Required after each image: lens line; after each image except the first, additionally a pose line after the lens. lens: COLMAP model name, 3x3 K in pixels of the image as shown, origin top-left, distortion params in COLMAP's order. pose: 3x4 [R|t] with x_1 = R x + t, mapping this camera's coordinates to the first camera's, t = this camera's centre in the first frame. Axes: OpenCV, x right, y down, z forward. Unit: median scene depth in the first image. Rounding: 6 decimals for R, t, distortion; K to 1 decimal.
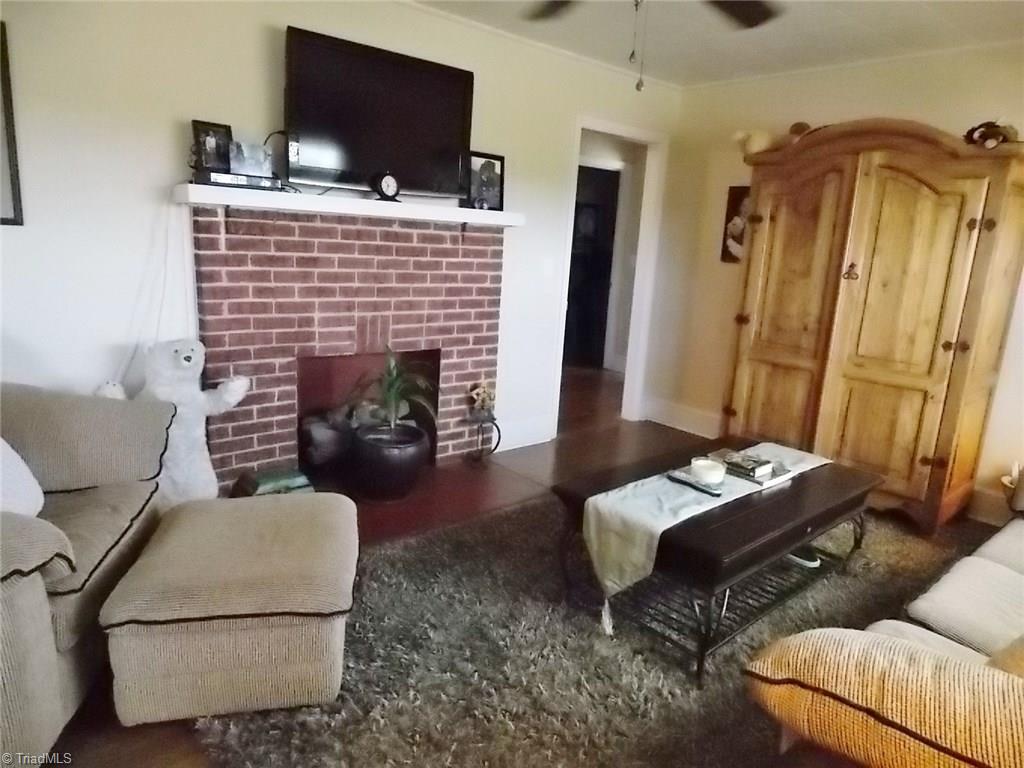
lens RADIAL K [[679.1, 0, 517.8], [0, 679.1, 378.8], [0, 0, 1]] dist [0.005661, -0.000985]
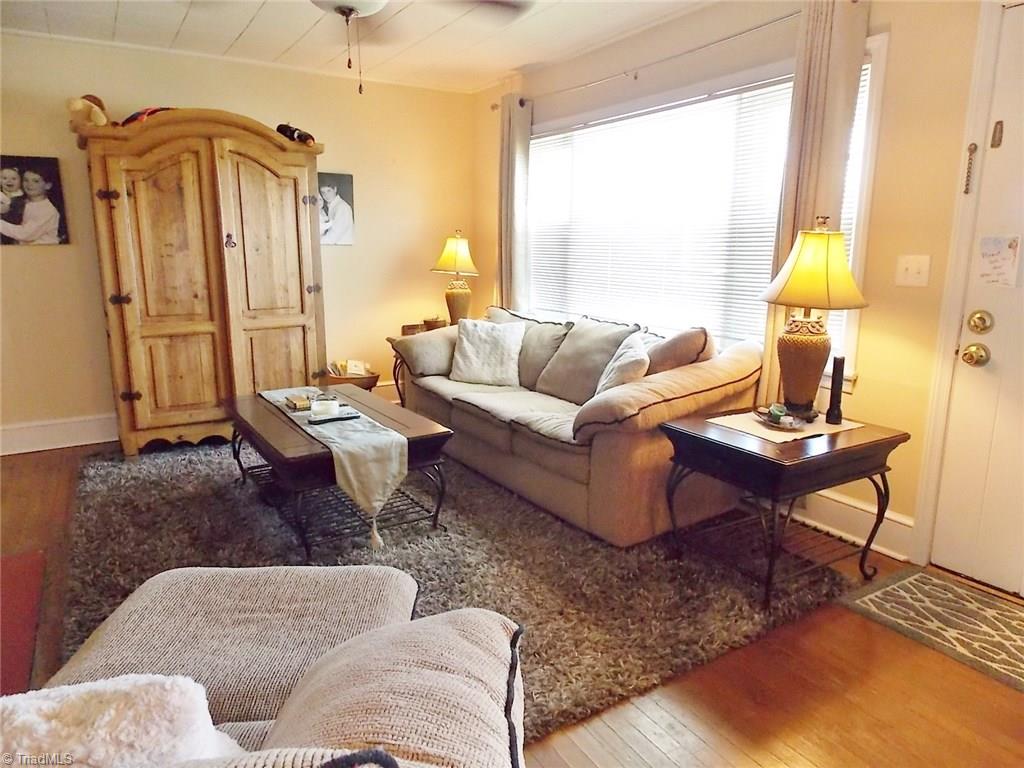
lens RADIAL K [[679.1, 0, 517.8], [0, 679.1, 378.8], [0, 0, 1]] dist [0.005661, -0.000985]
pose [[0.155591, -0.254411, 0.954498, -0.627964], [0.217270, 0.951417, 0.218174, -0.080079], [-0.963631, 0.173438, 0.203308, 0.328019]]
